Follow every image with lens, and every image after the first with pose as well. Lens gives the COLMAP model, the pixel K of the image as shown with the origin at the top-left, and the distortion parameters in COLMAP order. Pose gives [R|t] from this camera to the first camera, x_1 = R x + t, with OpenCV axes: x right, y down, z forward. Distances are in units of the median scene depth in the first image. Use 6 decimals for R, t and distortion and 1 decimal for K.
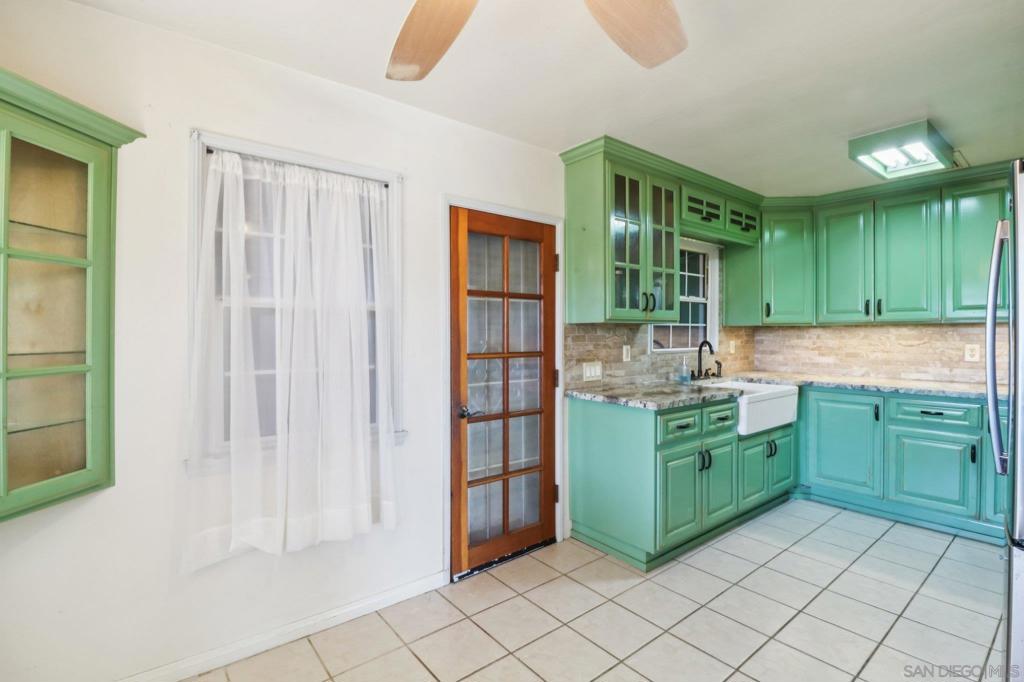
lens RADIAL K [[475.9, 0, 506.0], [0, 475.9, 334.2], [0, 0, 1]] dist [0.003403, -0.014100]
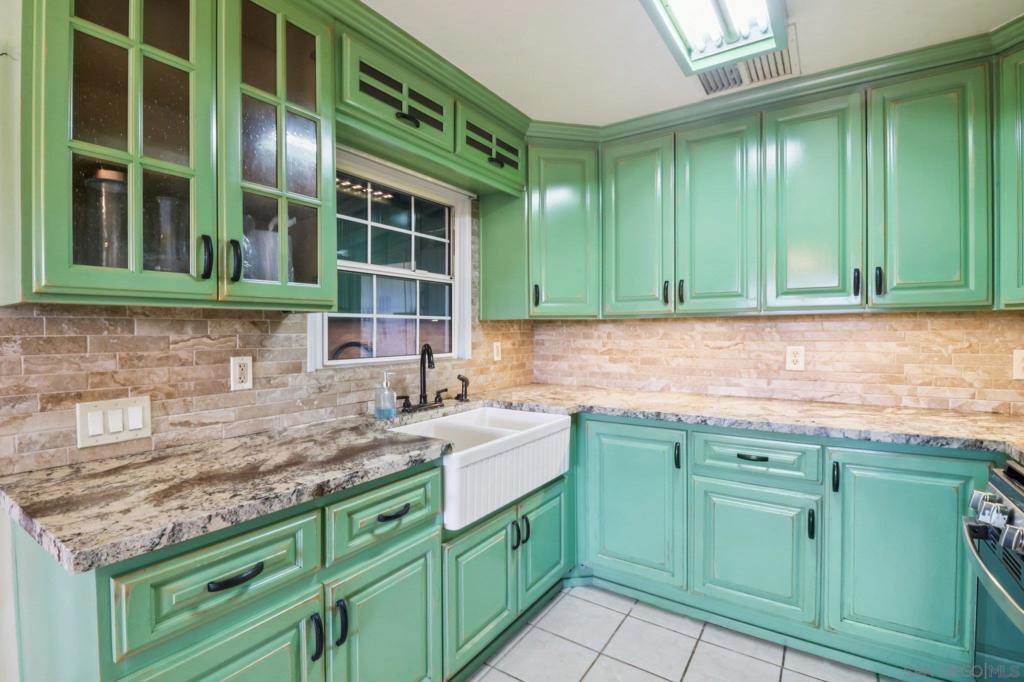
lens RADIAL K [[475.9, 0, 506.0], [0, 475.9, 334.2], [0, 0, 1]] dist [0.003403, -0.014100]
pose [[0.953712, -0.004725, 0.300685, 0.346381], [0.003415, 0.999982, 0.004882, -0.000785], [-0.300702, -0.003630, 0.953711, 0.430168]]
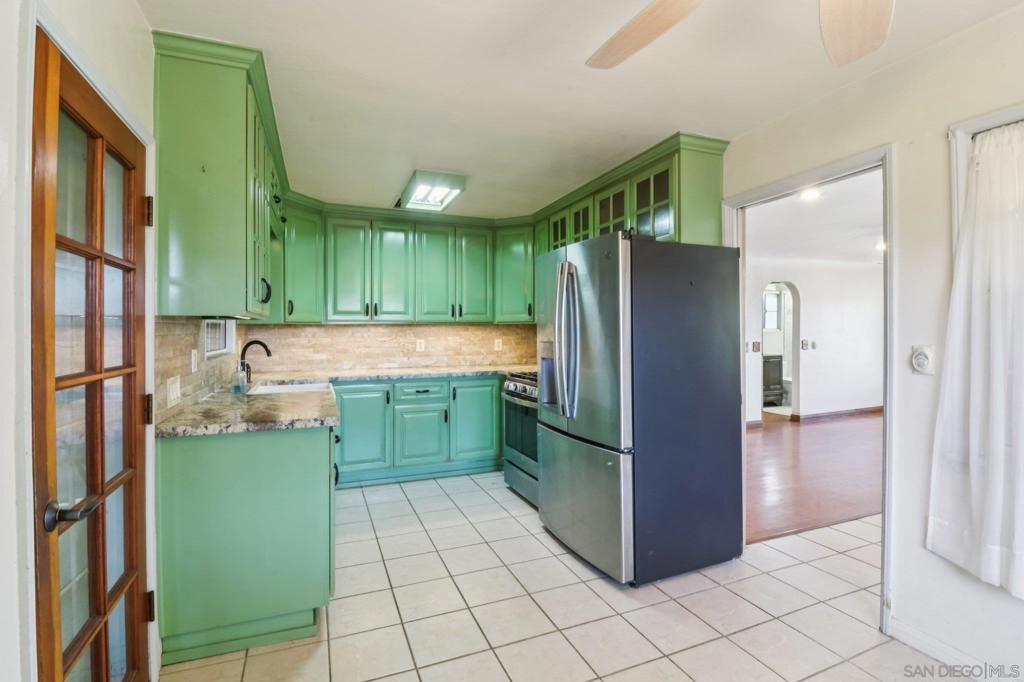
lens RADIAL K [[473.1, 0, 507.4], [0, 473.1, 328.3], [0, 0, 1]] dist [0.001169, -0.014162]
pose [[0.279214, 0.005218, 0.960215, -0.269234], [0.004963, 0.999964, -0.006877, -0.000070], [-0.960216, 0.006686, 0.279178, 0.344481]]
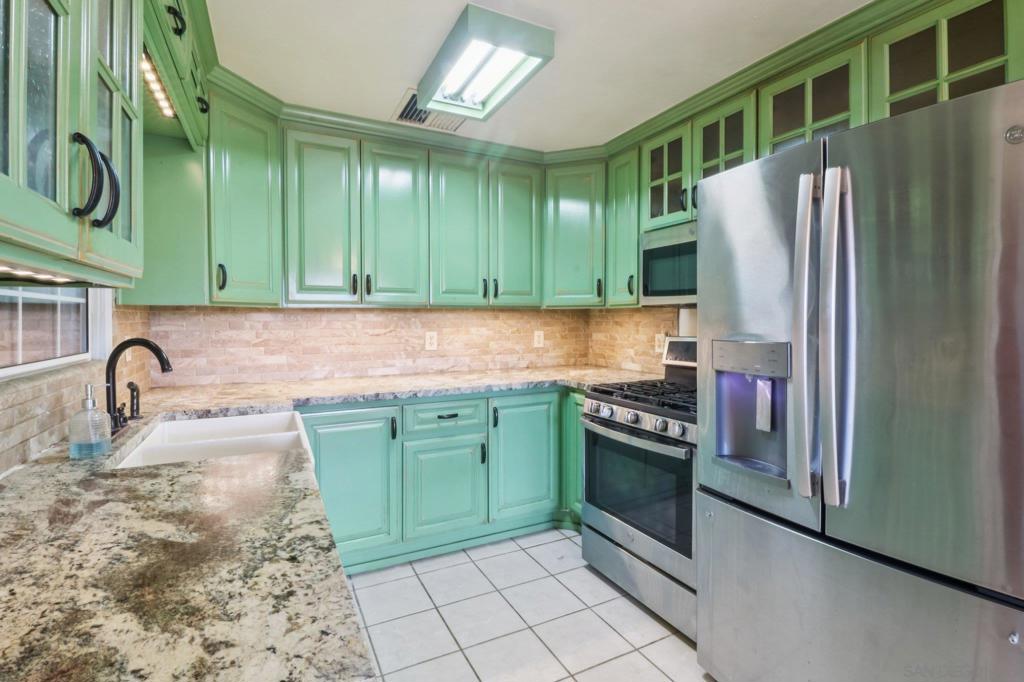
lens RADIAL K [[473.1, 0, 507.4], [0, 473.1, 328.3], [0, 0, 1]] dist [0.001169, -0.014162]
pose [[0.199652, -0.016734, 0.979724, 0.098333], [0.003547, 0.999860, 0.016355, 0.000054], [-0.979860, 0.000210, 0.199683, 0.633985]]
